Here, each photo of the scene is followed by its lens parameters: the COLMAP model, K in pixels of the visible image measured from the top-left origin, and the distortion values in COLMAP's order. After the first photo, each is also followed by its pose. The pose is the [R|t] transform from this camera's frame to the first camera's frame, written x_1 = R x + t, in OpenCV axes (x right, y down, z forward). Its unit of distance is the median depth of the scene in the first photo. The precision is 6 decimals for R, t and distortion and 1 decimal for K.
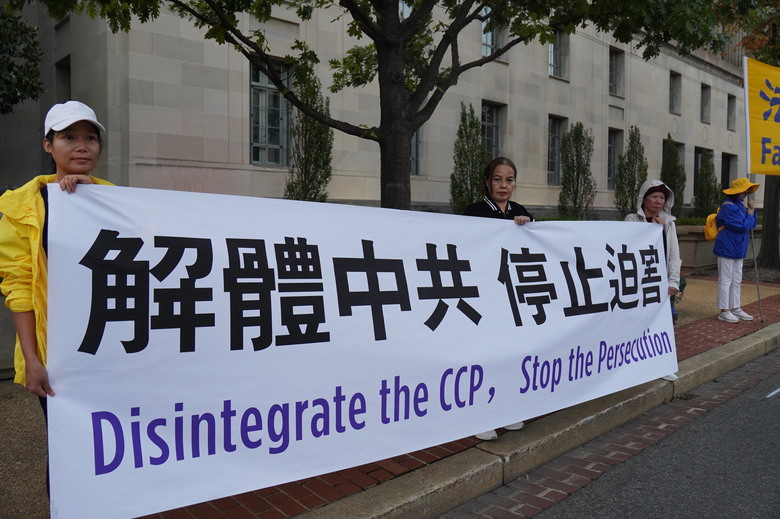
lens RADIAL K [[597.3, 0, 388.9], [0, 597.3, 259.9], [0, 0, 1]] dist [0.011042, 0.001652]
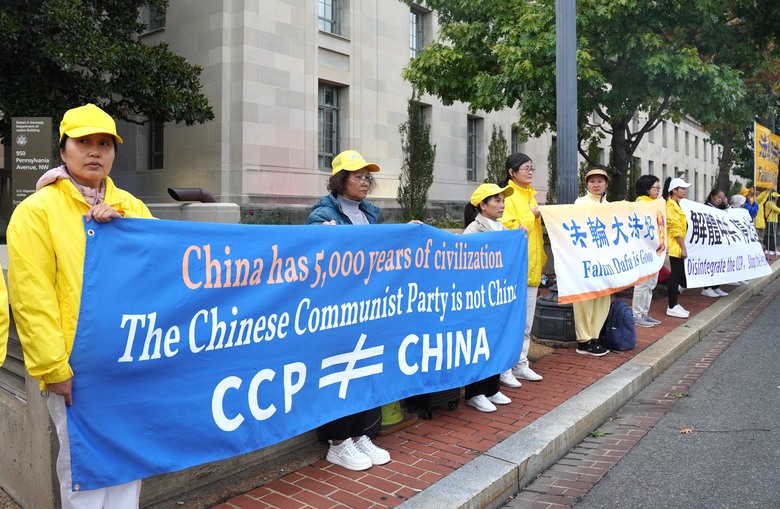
lens RADIAL K [[606.6, 0, 390.8], [0, 606.6, 253.0], [0, 0, 1]] dist [0.007617, 0.001546]
pose [[0.983855, -0.018091, 0.178053, -0.345671], [0.019012, 0.999813, -0.003469, 0.021745], [-0.177957, 0.006798, 0.984015, -0.282440]]
